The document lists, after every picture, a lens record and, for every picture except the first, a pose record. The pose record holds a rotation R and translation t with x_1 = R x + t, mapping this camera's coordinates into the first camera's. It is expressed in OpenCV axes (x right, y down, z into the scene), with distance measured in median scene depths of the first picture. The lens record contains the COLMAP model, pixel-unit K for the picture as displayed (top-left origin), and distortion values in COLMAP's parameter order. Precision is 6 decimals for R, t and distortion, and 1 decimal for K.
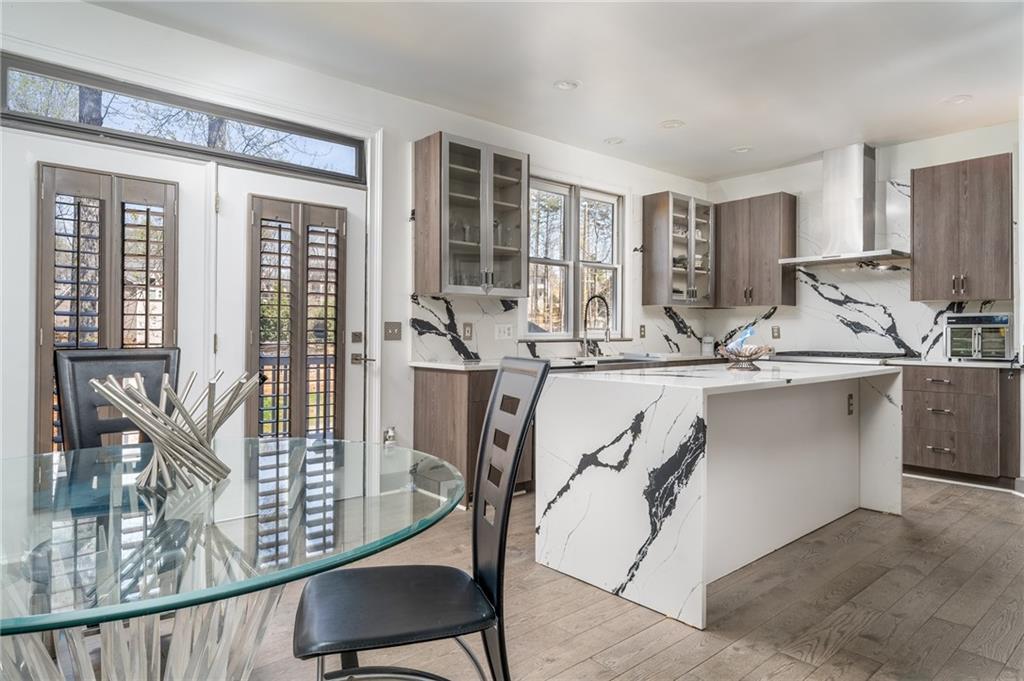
lens RADIAL K [[613.0, 0, 512.0], [0, 613.0, 340.5], [0, 0, 1]] dist [0.000863, 0.000288]
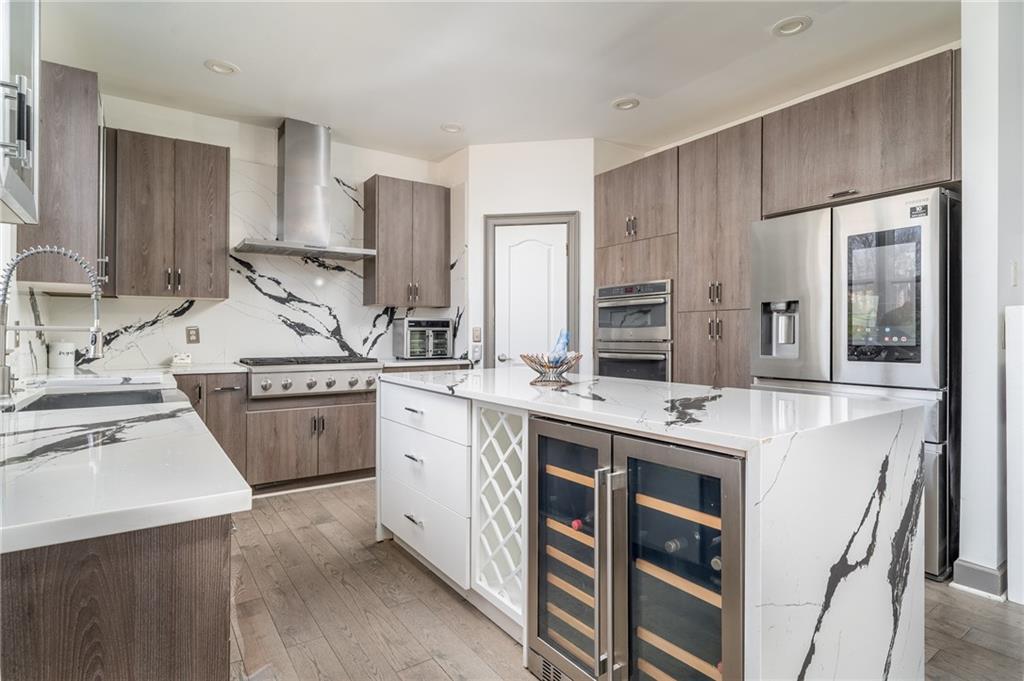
lens RADIAL K [[532.8, 0, 512.0], [0, 532.8, 340.5], [0, 0, 1]] dist [0.001432, 0.000197]
pose [[0.095479, -0.013681, 0.995337, -0.186441], [0.013903, 0.999826, 0.012409, -0.010351], [-0.995334, 0.012654, 0.095652, 0.622654]]
